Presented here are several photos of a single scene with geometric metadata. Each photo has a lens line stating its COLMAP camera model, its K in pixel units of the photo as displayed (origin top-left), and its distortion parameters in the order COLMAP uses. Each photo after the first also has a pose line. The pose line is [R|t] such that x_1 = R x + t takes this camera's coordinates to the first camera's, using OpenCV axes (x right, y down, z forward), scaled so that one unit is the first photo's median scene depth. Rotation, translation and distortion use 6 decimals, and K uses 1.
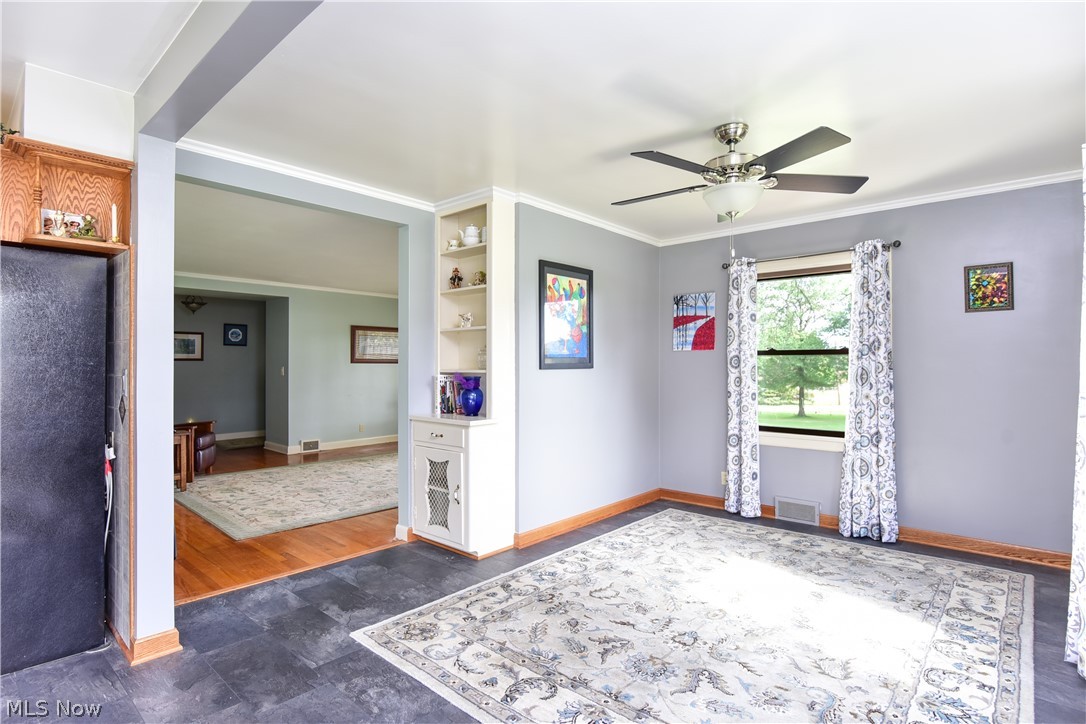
lens RADIAL K [[542.5, 0, 541.0], [0, 542.5, 362.3], [0, 0, 1]] dist [-0.019682, -0.000724]
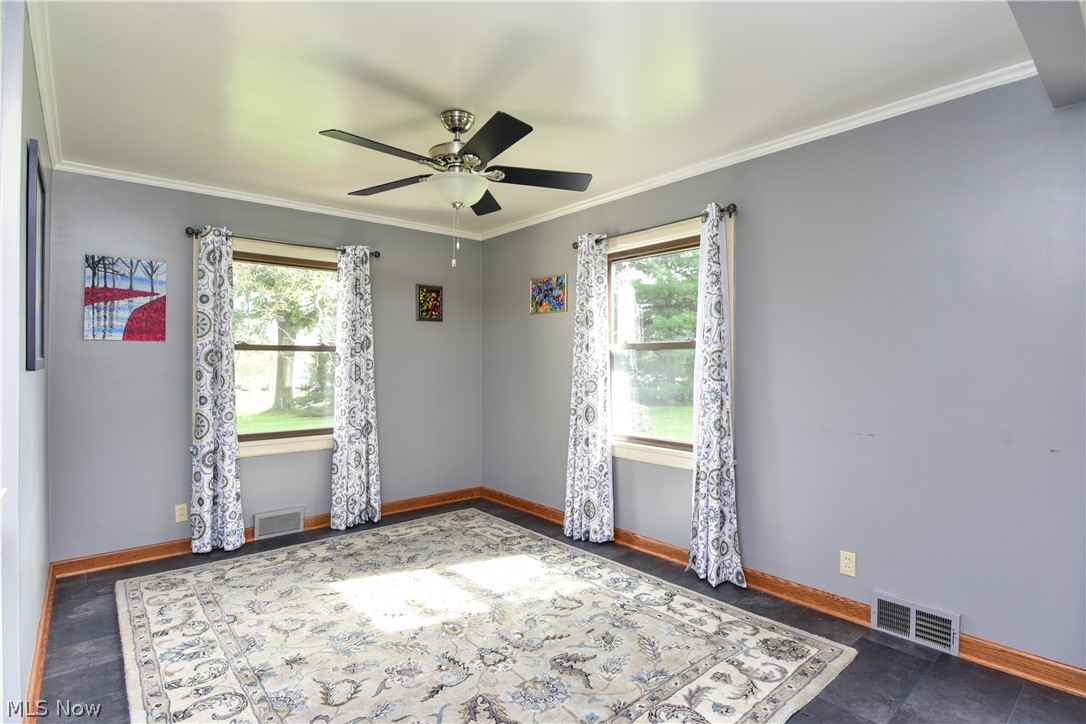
lens RADIAL K [[534.2, 0, 547.2], [0, 534.2, 359.7], [0, 0, 1]] dist [-0.022148, -0.000967]
pose [[0.136072, 0.004961, 0.990687, -0.389693], [-0.005194, 0.999977, -0.004294, 0.003064], [-0.990685, -0.004561, 0.136095, 0.489357]]
